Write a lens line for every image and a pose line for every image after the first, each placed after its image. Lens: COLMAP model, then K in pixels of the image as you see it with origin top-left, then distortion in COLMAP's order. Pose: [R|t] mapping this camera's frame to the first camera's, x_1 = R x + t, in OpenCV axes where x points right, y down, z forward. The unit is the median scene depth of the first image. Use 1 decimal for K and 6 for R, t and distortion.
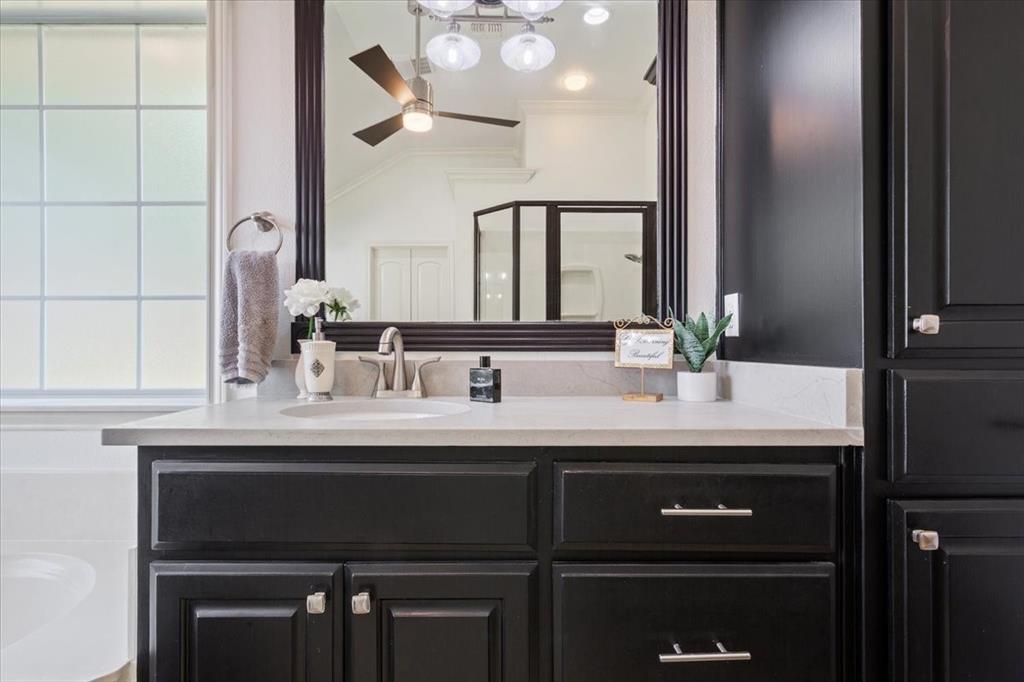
lens RADIAL K [[493.9, 0, 506.7], [0, 493.9, 343.9], [0, 0, 1]] dist [0.002645, 0.000940]
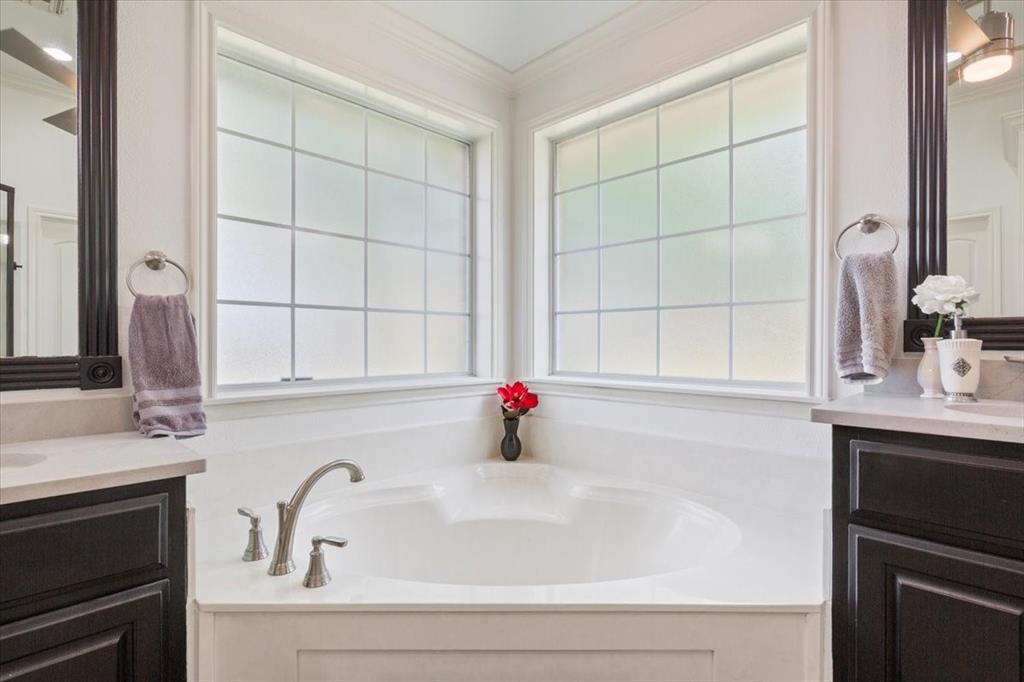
lens RADIAL K [[508.1, 0, 512.0], [0, 508.1, 341.0], [0, 0, 1]] dist [0.000878, 0.000343]
pose [[0.698797, -0.001497, -0.715319, -0.279055], [-0.001388, 0.999993, -0.003449, 0.002616], [0.715319, 0.003403, 0.698790, -0.300446]]
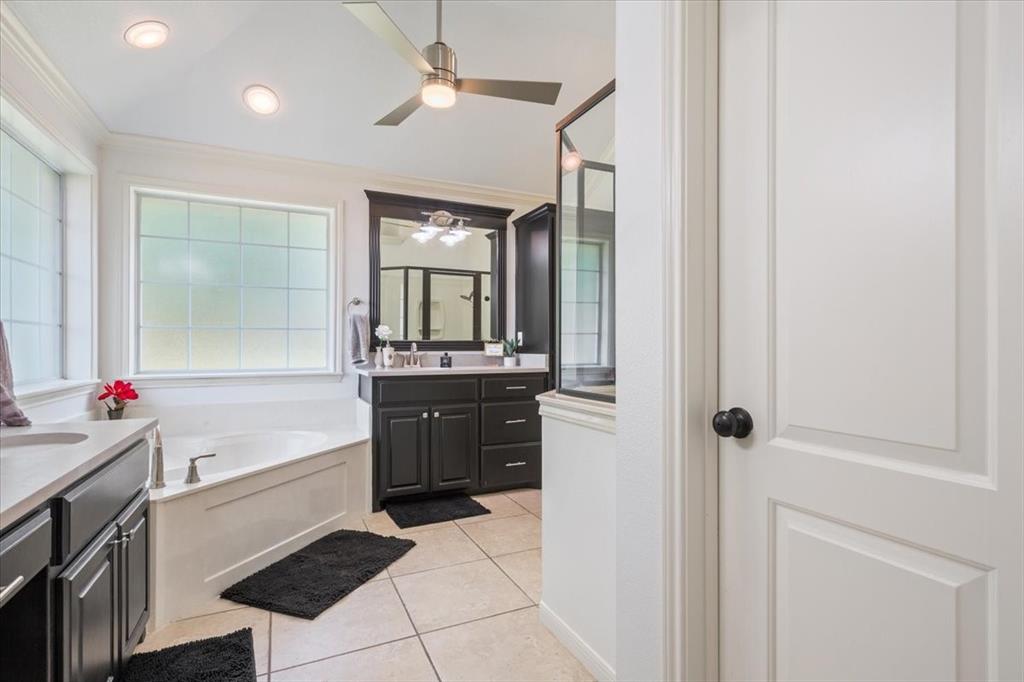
lens RADIAL K [[500.8, 0, 528.6], [0, 500.8, 344.9], [0, 0, 1]] dist [-0.000283, 0.000513]
pose [[0.895408, 0.000937, 0.445246, -0.933825], [-0.000619, 0.999999, -0.000859, -0.018520], [-0.445246, 0.000494, 0.895408, -1.917033]]
